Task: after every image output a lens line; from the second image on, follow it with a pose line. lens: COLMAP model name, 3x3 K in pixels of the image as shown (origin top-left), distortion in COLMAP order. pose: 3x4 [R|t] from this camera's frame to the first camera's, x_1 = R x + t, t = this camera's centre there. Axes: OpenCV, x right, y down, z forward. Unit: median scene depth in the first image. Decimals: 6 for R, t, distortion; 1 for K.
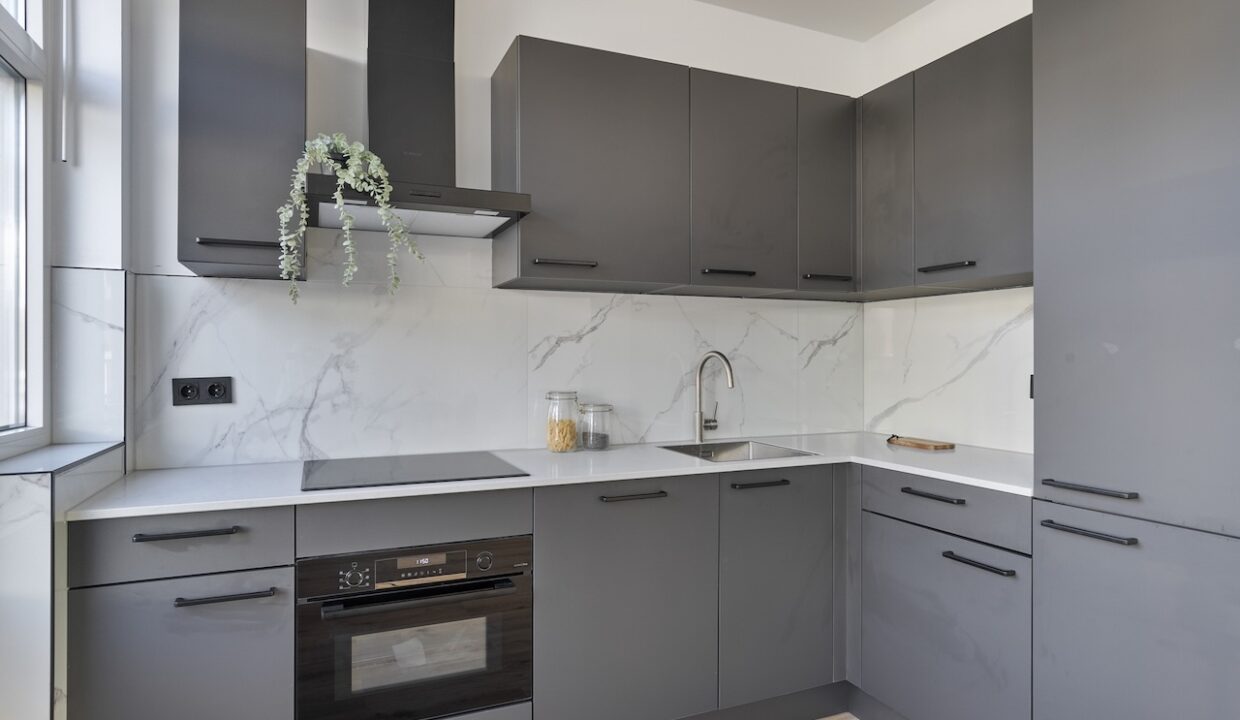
lens RADIAL K [[669.0, 0, 617.8], [0, 669.0, 358.8], [0, 0, 1]] dist [-0.003269, -0.001283]
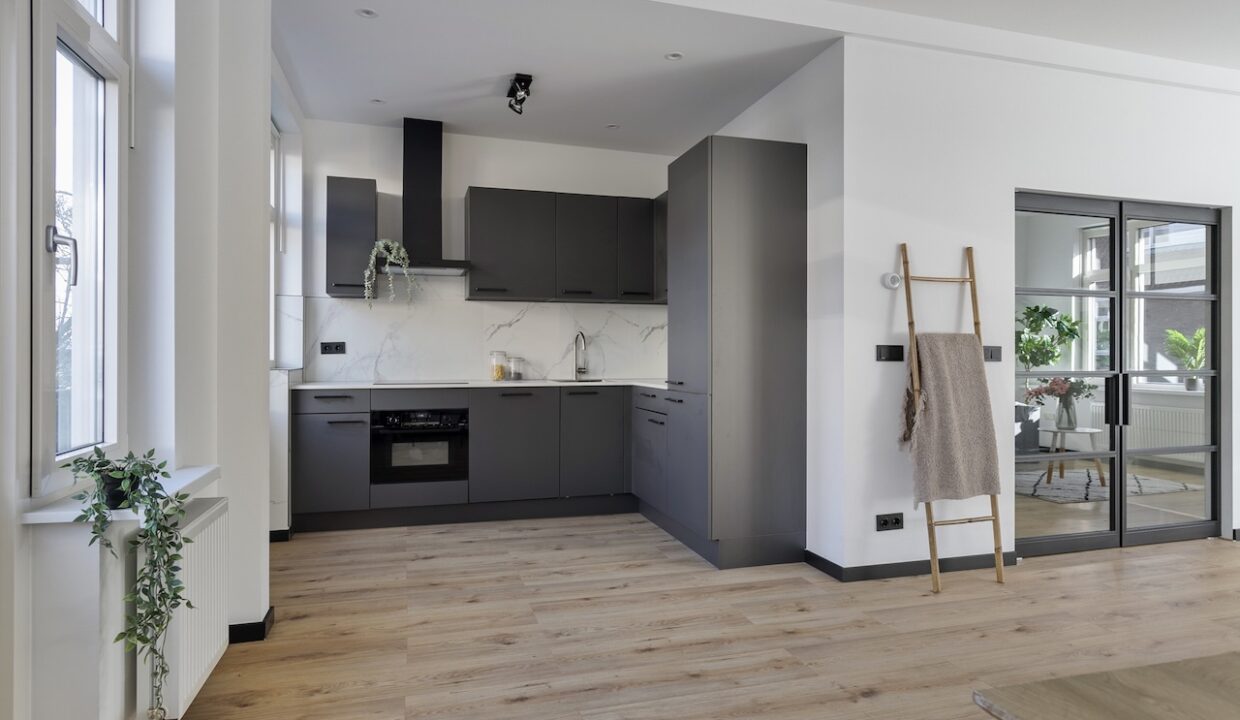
lens RADIAL K [[669.0, 0, 620.5], [0, 669.0, 356.0], [0, 0, 1]] dist [-0.003269, -0.001283]
pose [[0.993506, 0.001468, -0.113773, 0.634112], [-0.001461, 0.999999, 0.000141, 0.077113], [0.113773, 0.000026, 0.993507, -1.195505]]
